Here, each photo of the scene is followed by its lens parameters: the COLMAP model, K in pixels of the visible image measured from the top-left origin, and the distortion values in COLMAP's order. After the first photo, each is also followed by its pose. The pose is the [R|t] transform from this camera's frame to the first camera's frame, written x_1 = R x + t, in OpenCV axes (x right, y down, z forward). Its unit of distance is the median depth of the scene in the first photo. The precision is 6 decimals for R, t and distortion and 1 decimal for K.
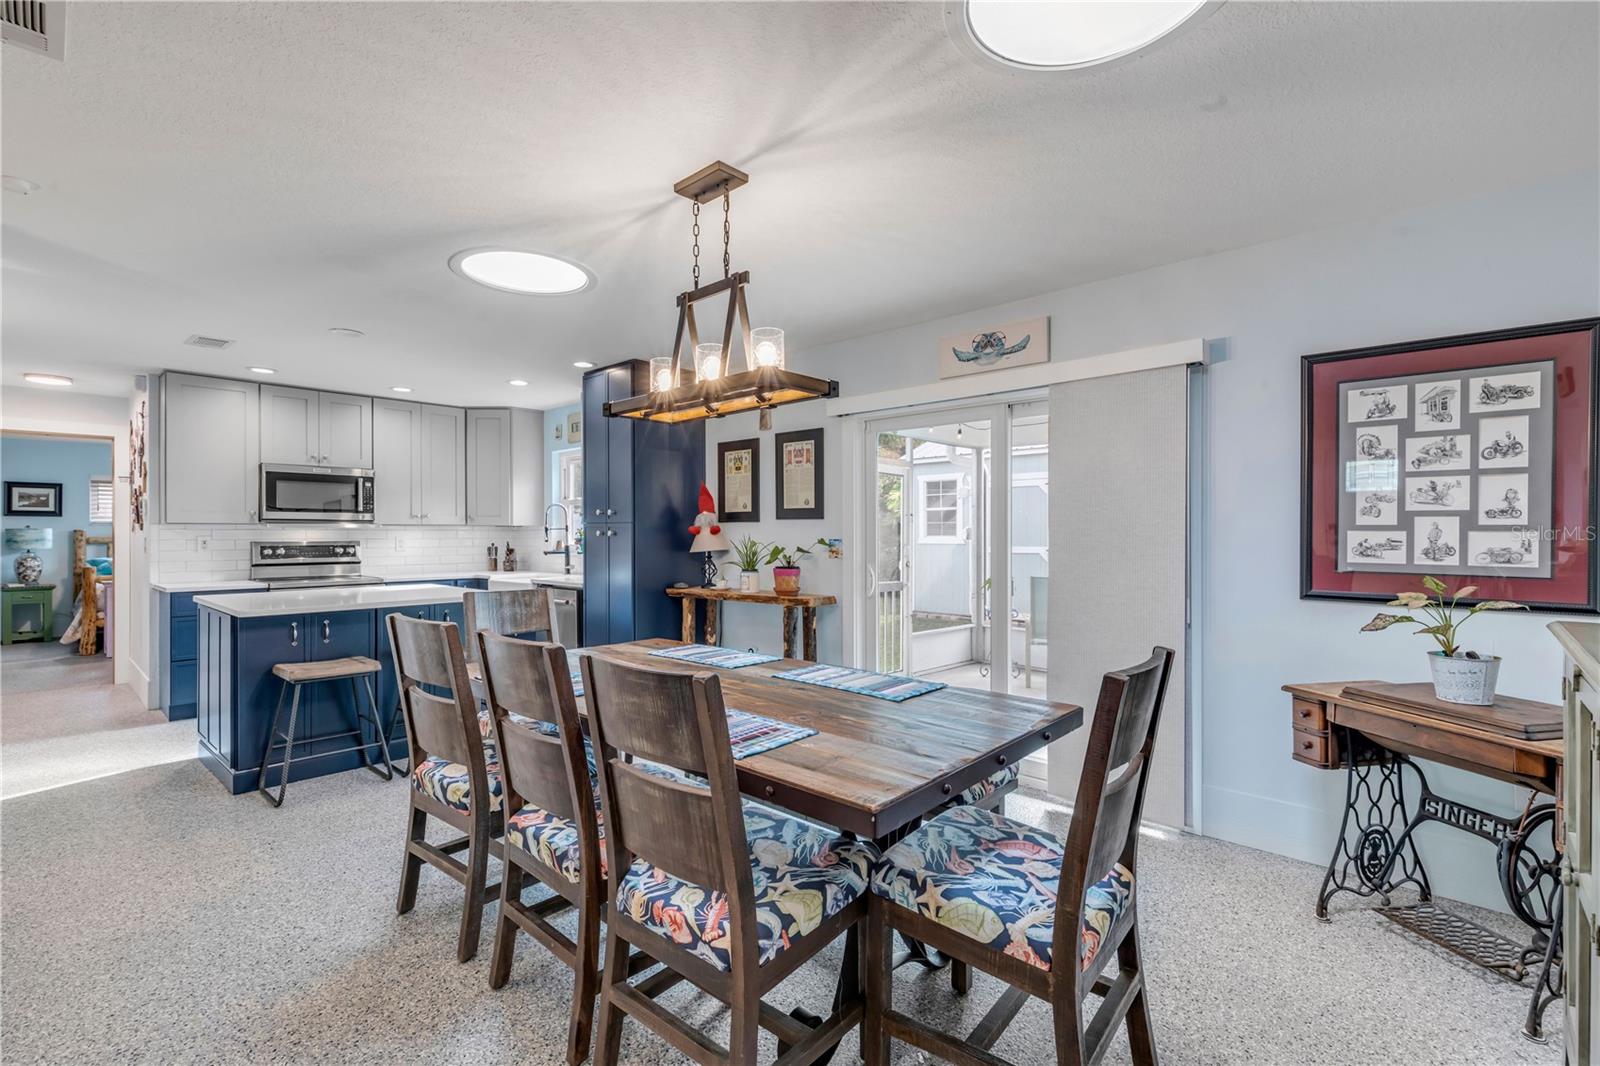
lens RADIAL K [[717.0, 0, 783.2], [0, 717.0, 531.4], [0, 0, 1]] dist [0.005446, -0.000049]
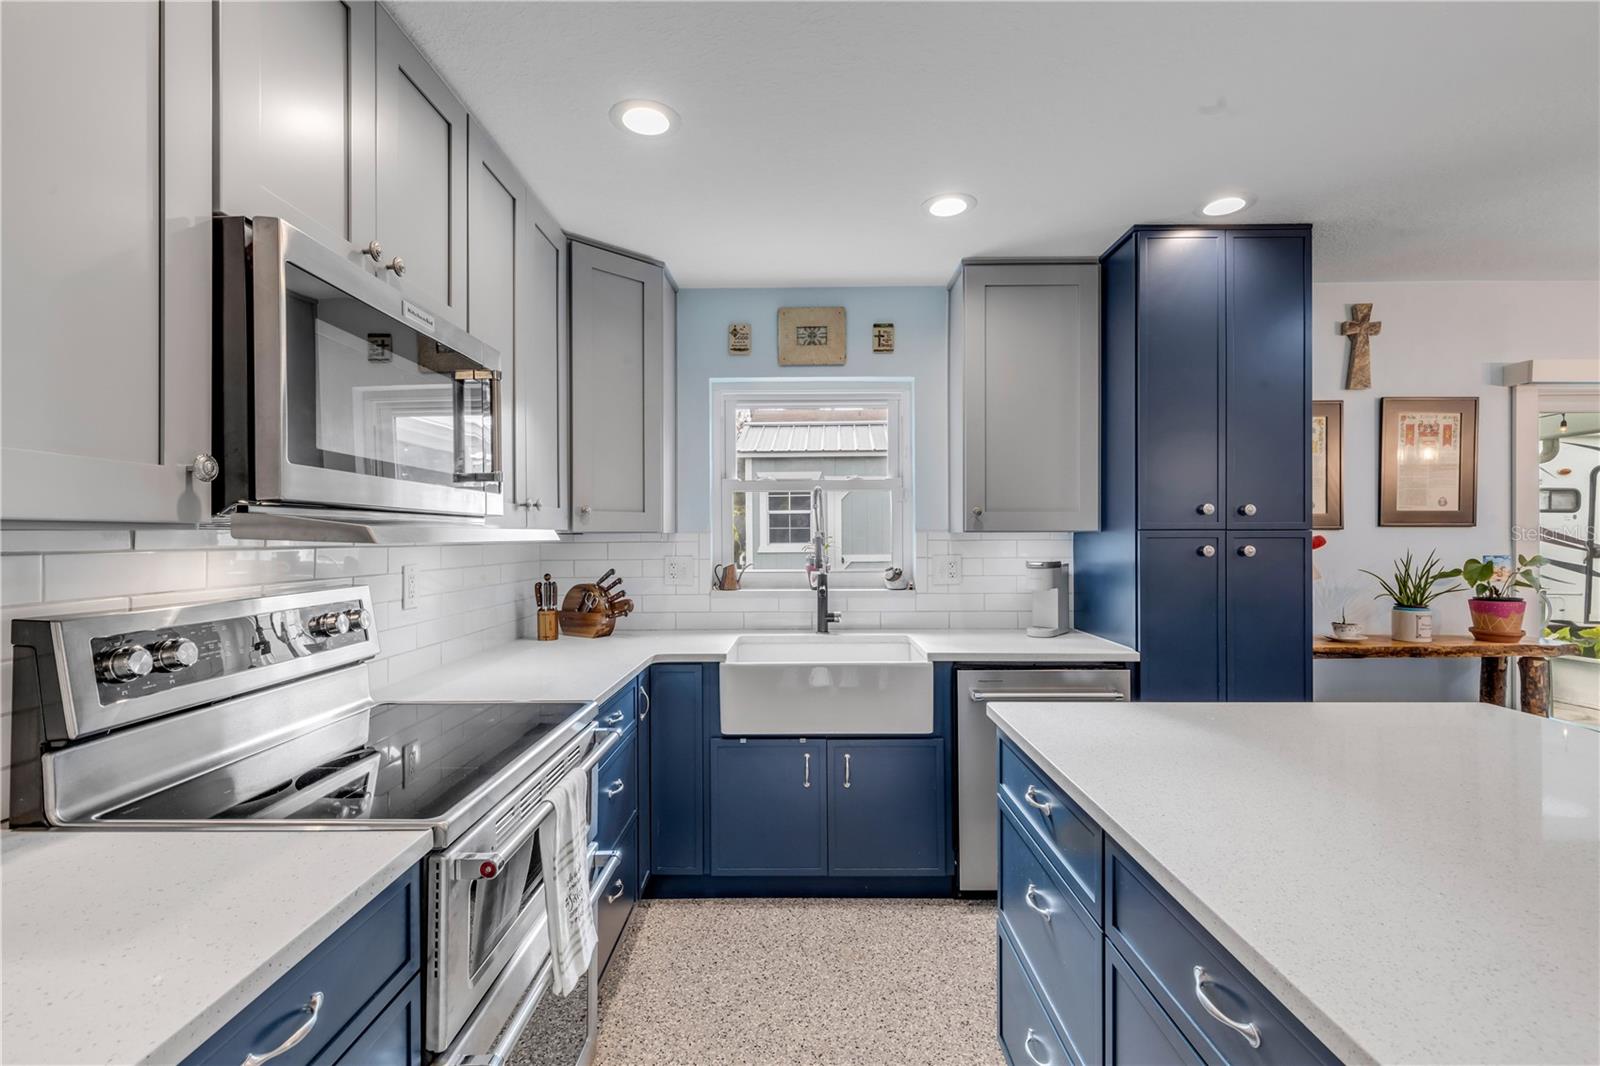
lens RADIAL K [[717.0, 0, 794.1], [0, 717.0, 532.6], [0, 0, 1]] dist [0.005446, -0.000049]
pose [[0.737238, 0.002074, 0.675630, -0.694711], [0.001552, 0.999987, -0.004763, -0.006849], [-0.675631, 0.004560, 0.737226, 0.704721]]
